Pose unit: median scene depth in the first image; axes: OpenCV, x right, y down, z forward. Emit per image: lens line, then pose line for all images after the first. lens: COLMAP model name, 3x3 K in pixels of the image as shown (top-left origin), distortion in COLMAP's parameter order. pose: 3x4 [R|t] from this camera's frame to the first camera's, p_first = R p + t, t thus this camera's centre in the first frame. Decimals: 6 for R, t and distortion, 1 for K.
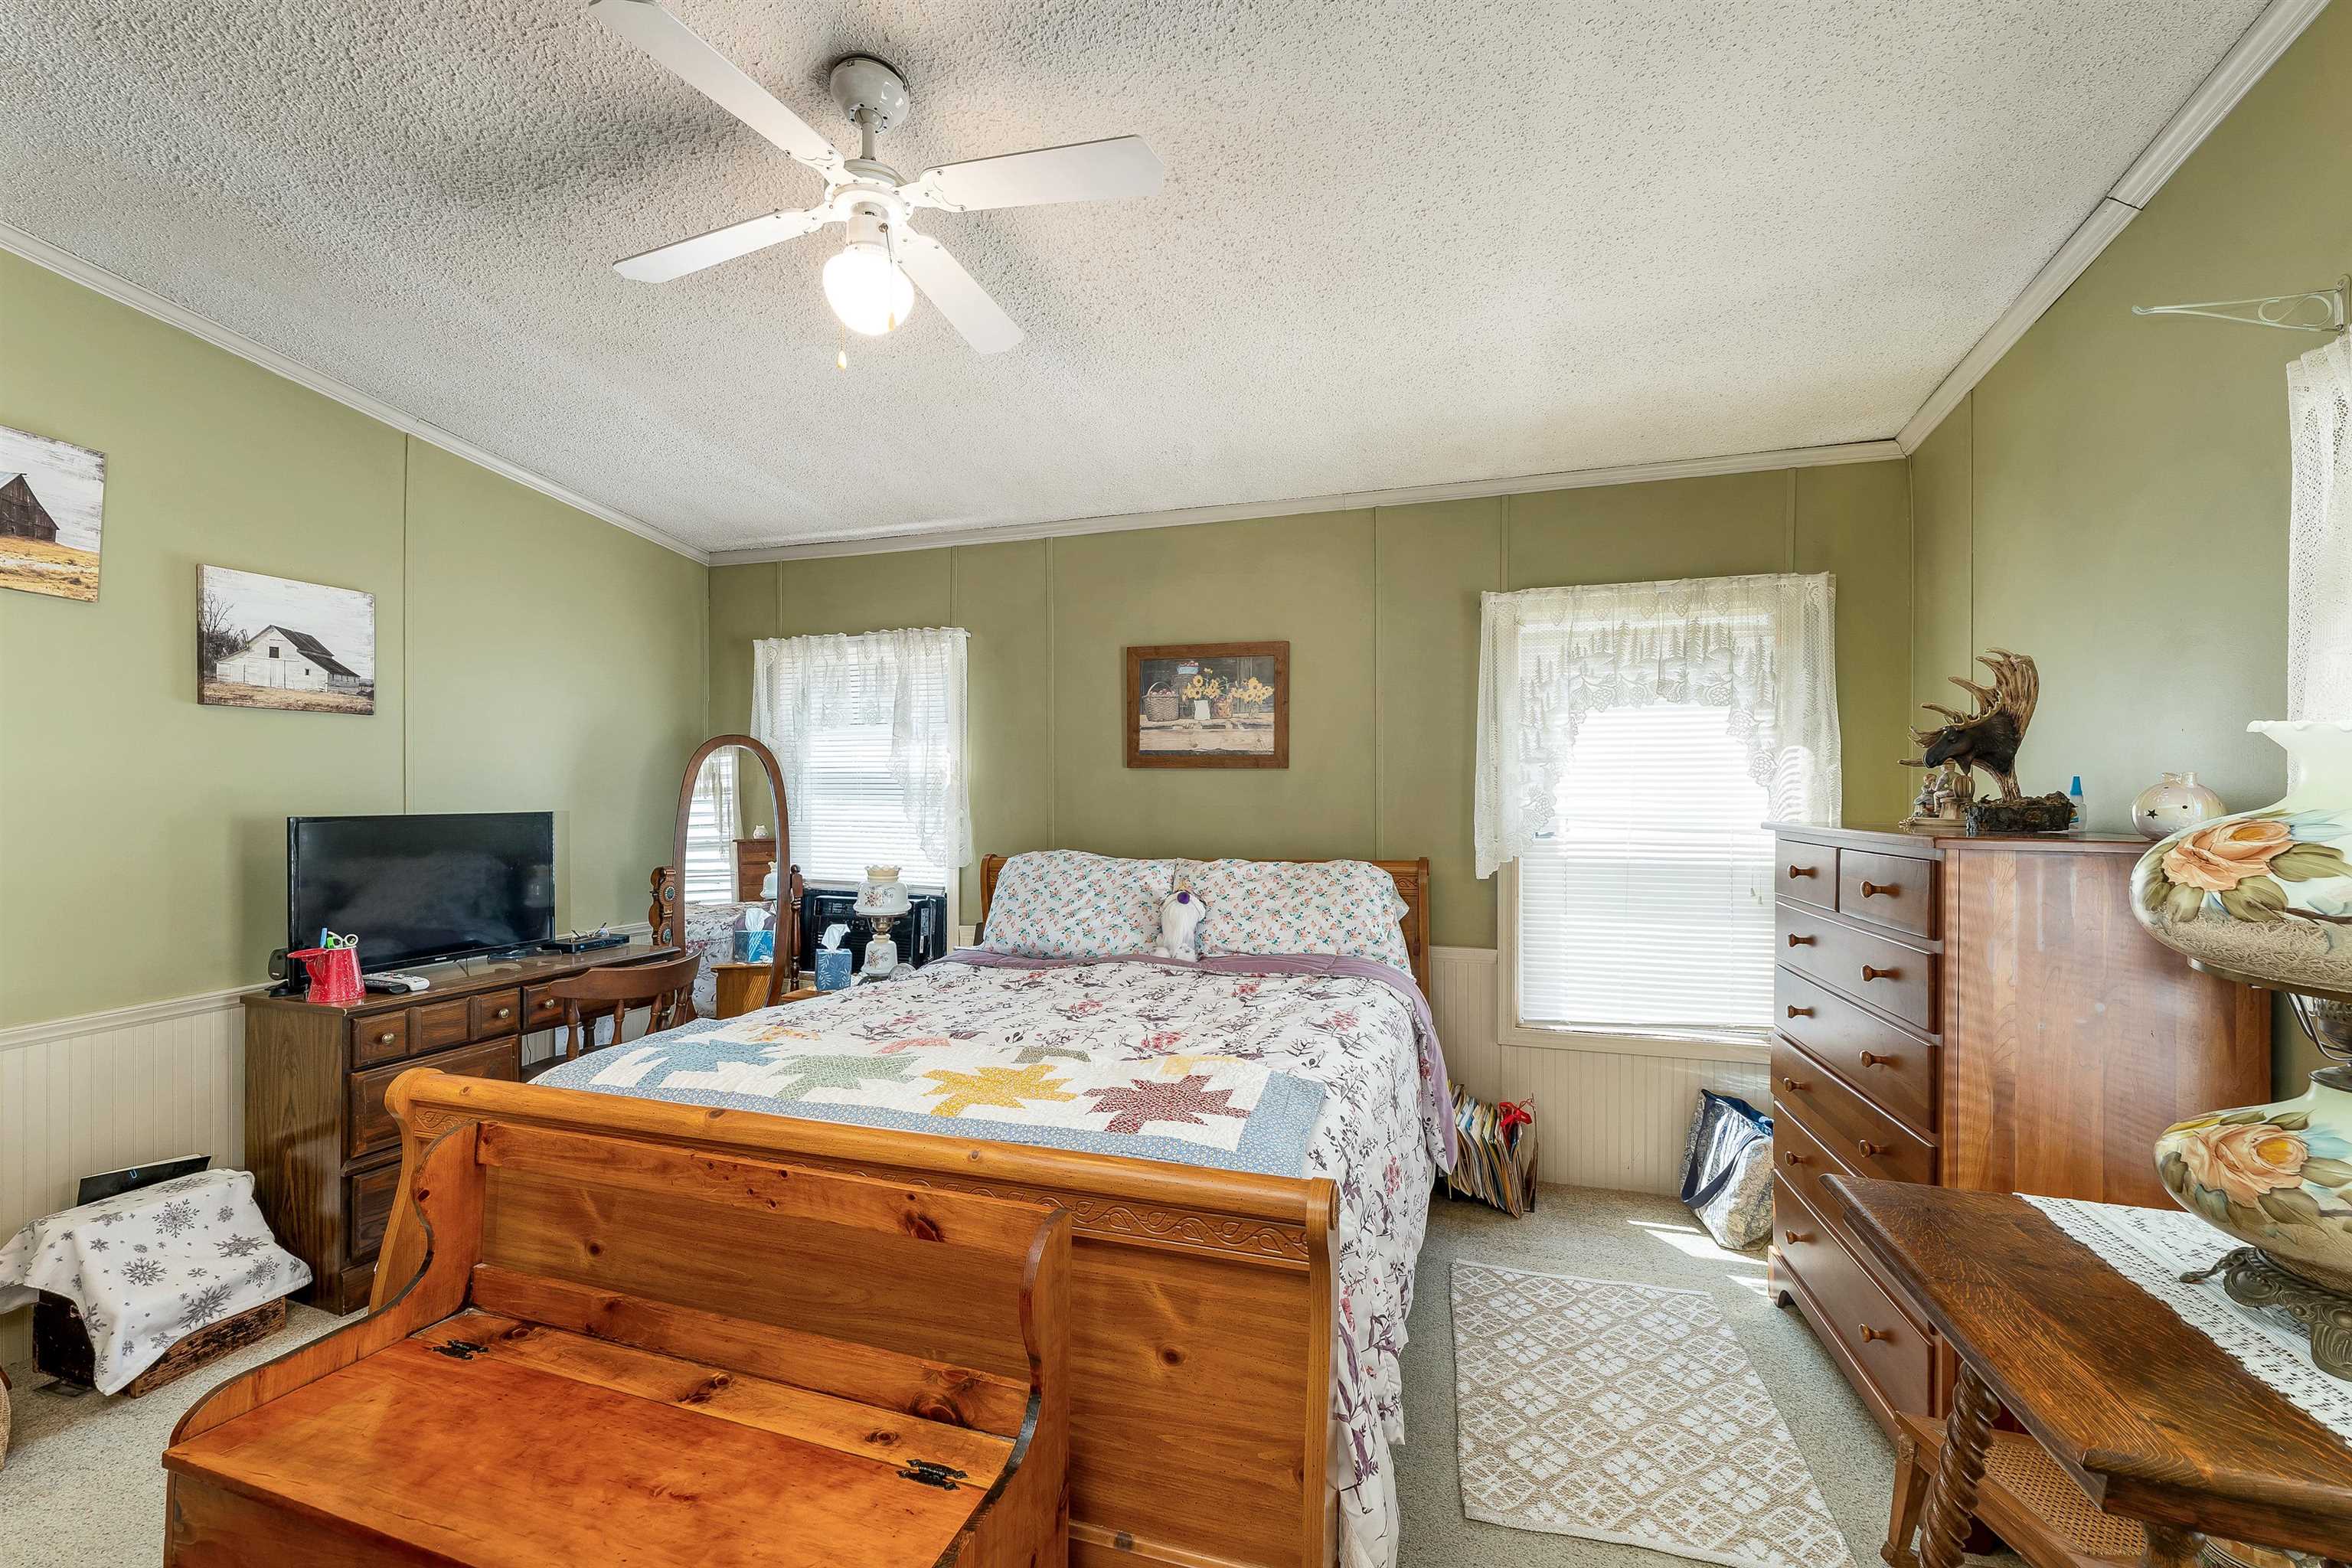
lens RADIAL K [[978.0, 0, 1164.8], [0, 978.0, 798.9], [0, 0, 1]] dist [-0.000928, 0.001729]
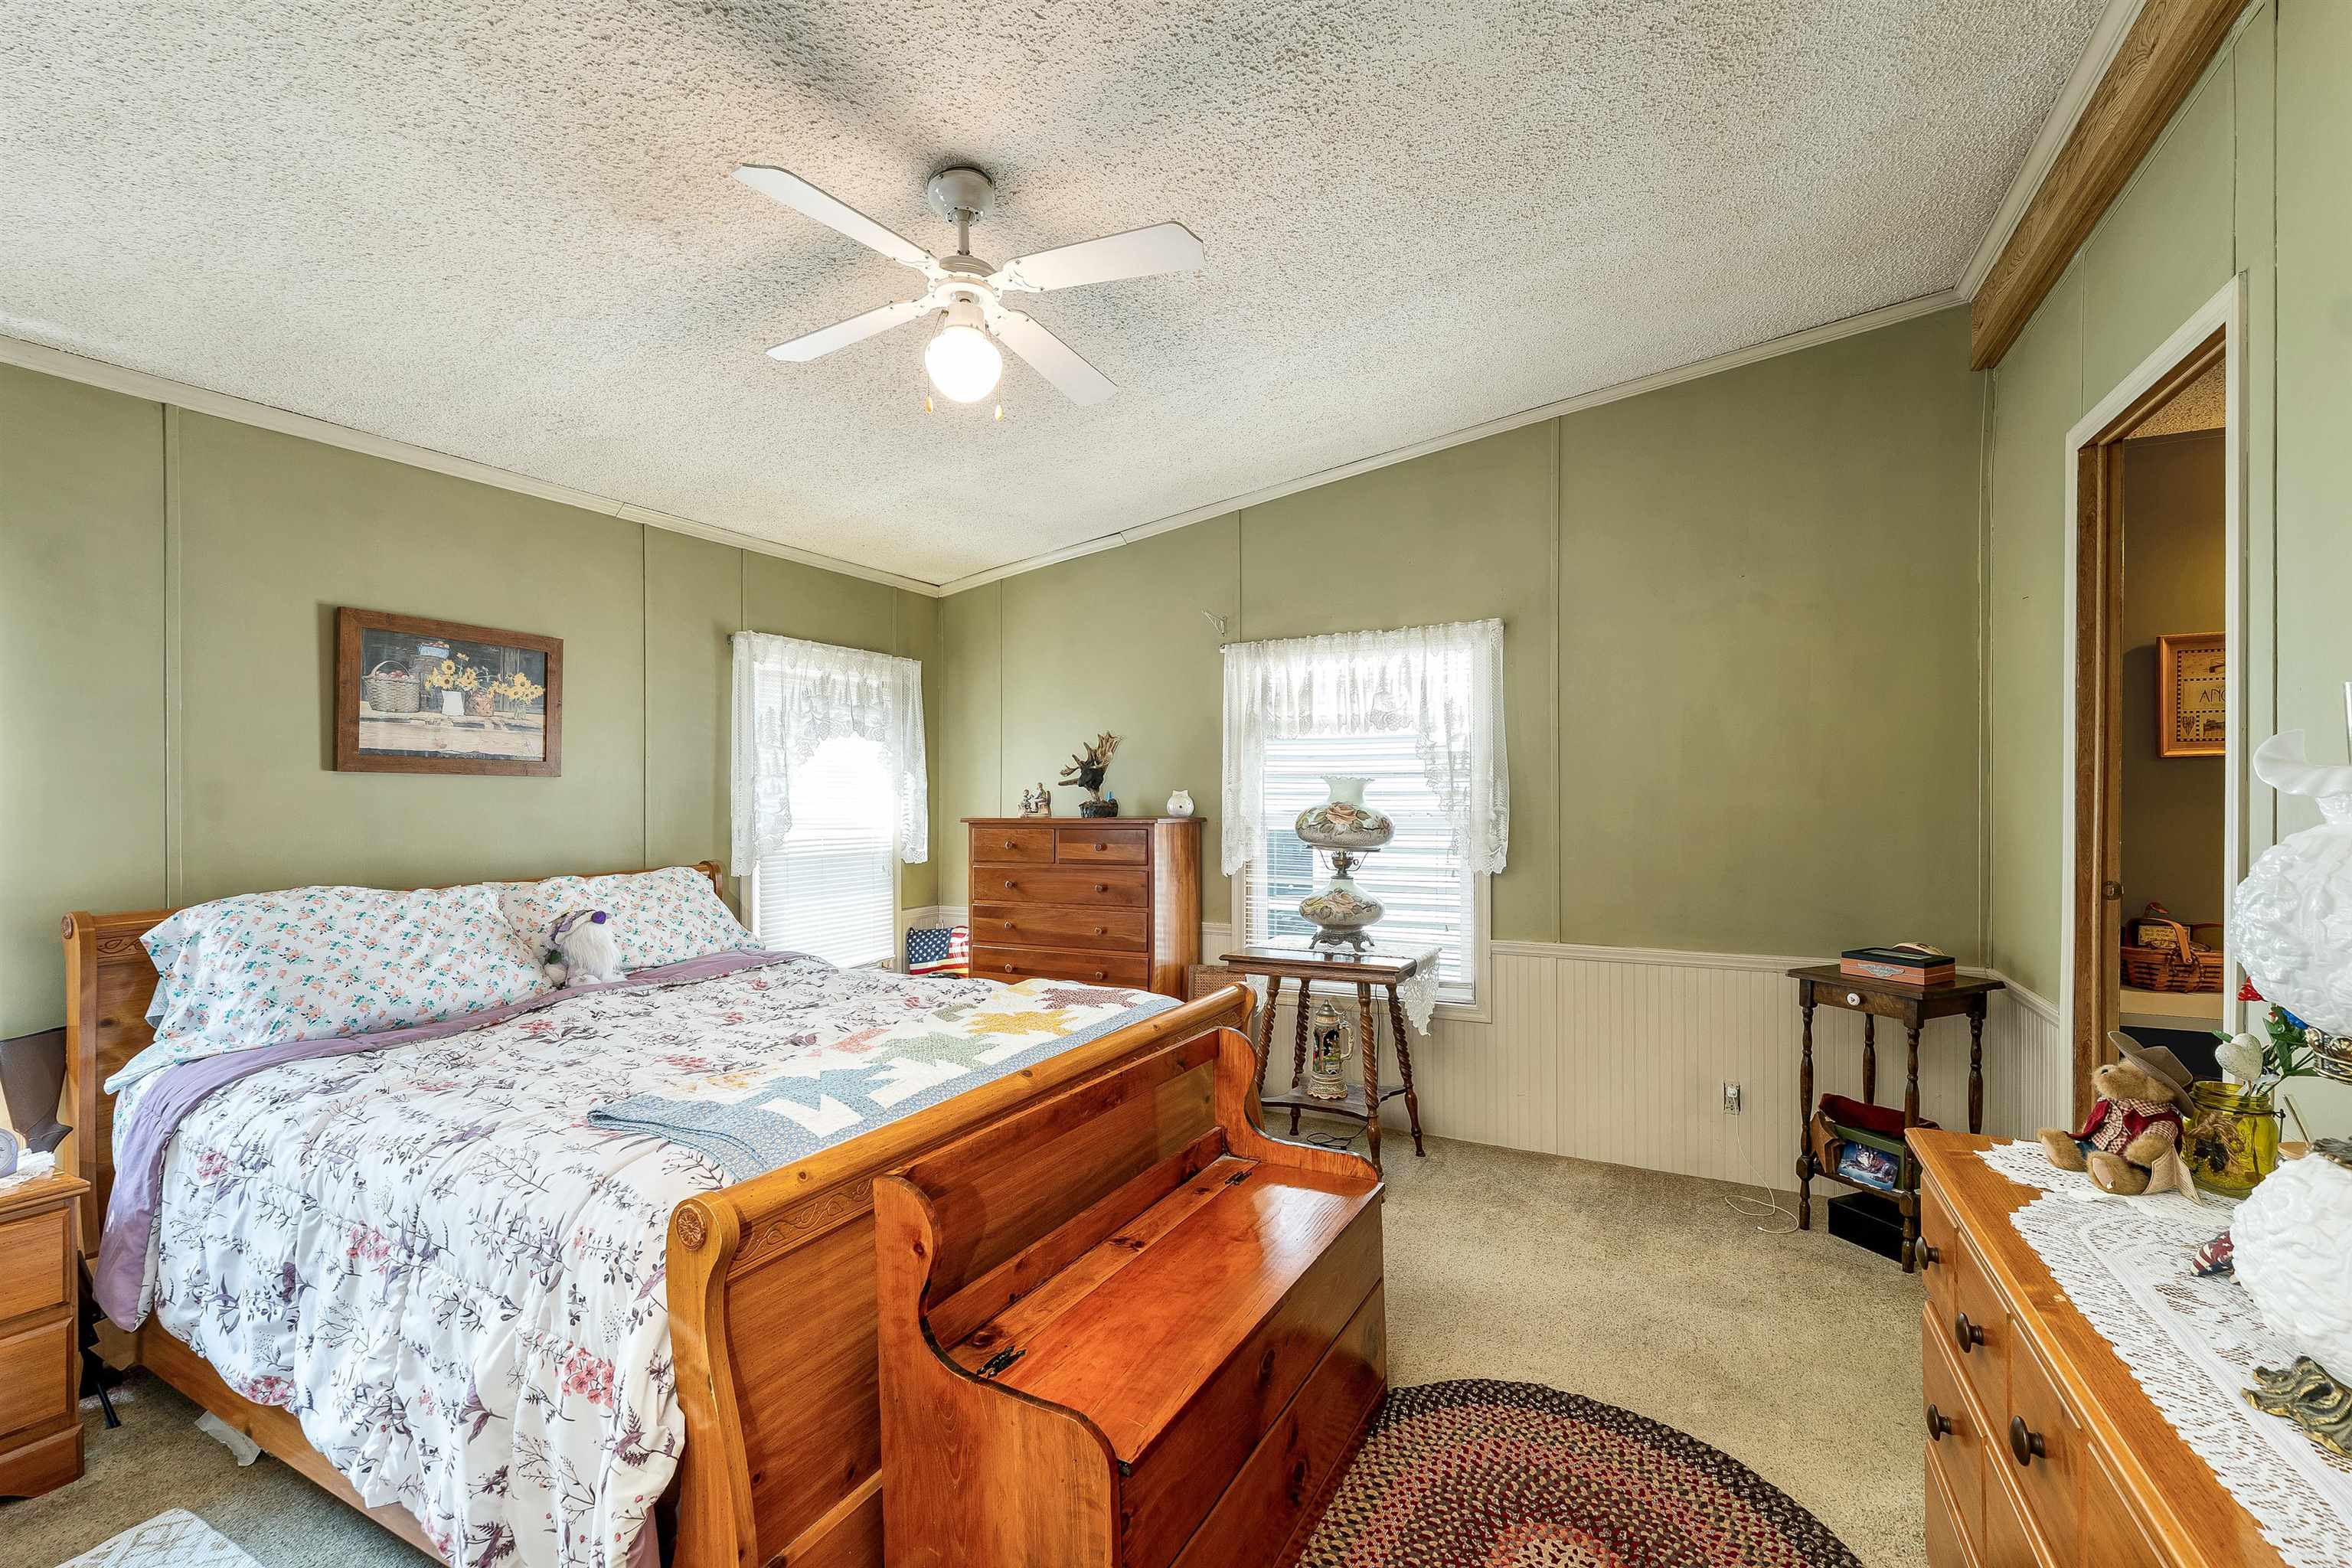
lens RADIAL K [[978.0, 0, 1181.3], [0, 978.0, 789.3], [0, 0, 1]] dist [-0.000928, 0.001729]
pose [[0.179349, 0.007963, 0.983753, -0.673754], [0.013370, 0.999855, -0.010531, -0.001797], [-0.983695, 0.015042, 0.179216, 0.256684]]
